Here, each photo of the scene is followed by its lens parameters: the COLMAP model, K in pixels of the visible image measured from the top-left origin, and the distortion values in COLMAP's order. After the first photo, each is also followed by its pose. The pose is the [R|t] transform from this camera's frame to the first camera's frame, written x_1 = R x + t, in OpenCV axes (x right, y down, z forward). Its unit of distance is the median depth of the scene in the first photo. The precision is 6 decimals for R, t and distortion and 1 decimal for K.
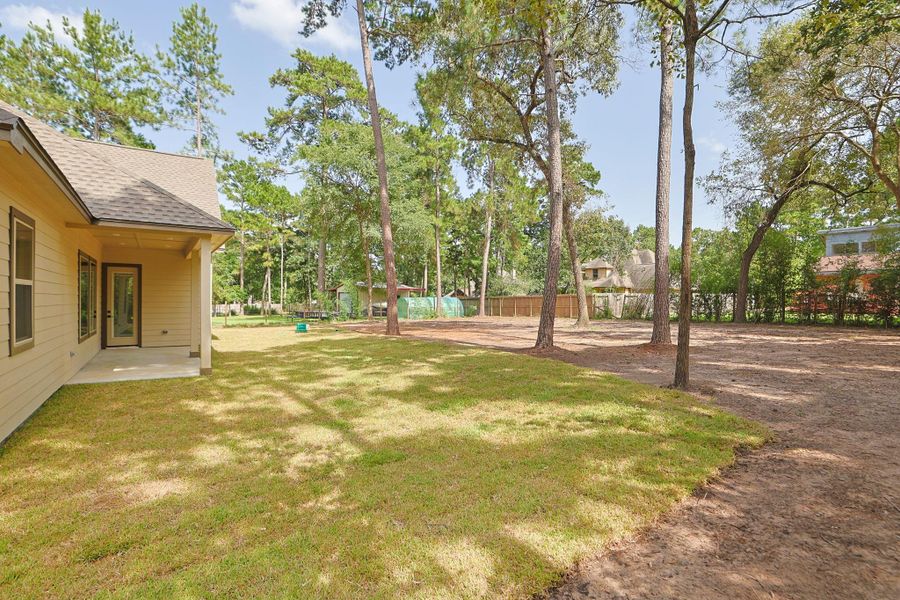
lens RADIAL K [[448.8, 0, 450.0], [0, 448.8, 300.0], [0, 0, 1]] dist [-0.029125, 0.001412]
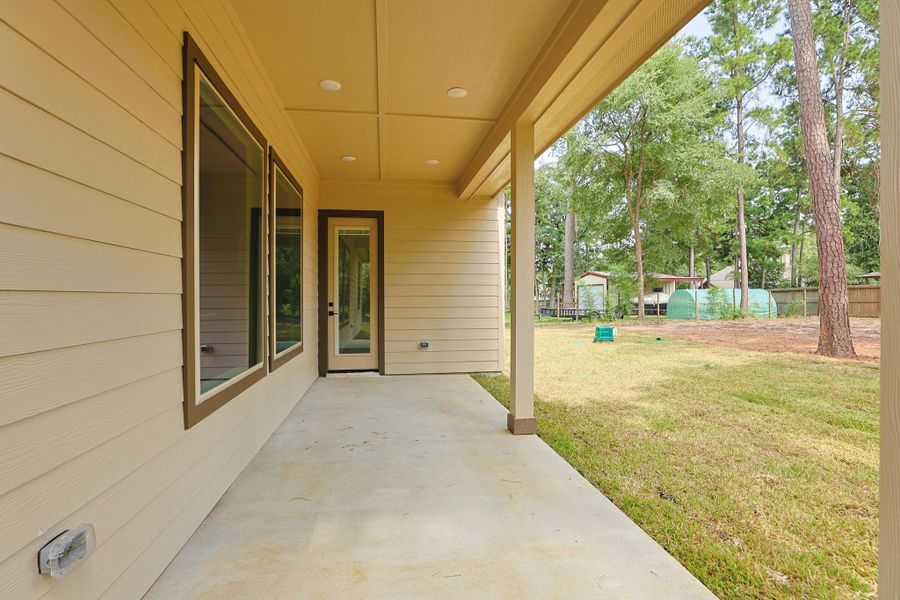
lens RADIAL K [[440.3, 0, 439.8], [0, 440.3, 296.6], [0, 0, 1]] dist [-0.038249, 0.013725]
pose [[0.895814, -0.010269, -0.444310, -0.230043], [0.008262, 0.999945, -0.006453, 0.011725], [0.444352, 0.002109, 0.895850, 0.319088]]
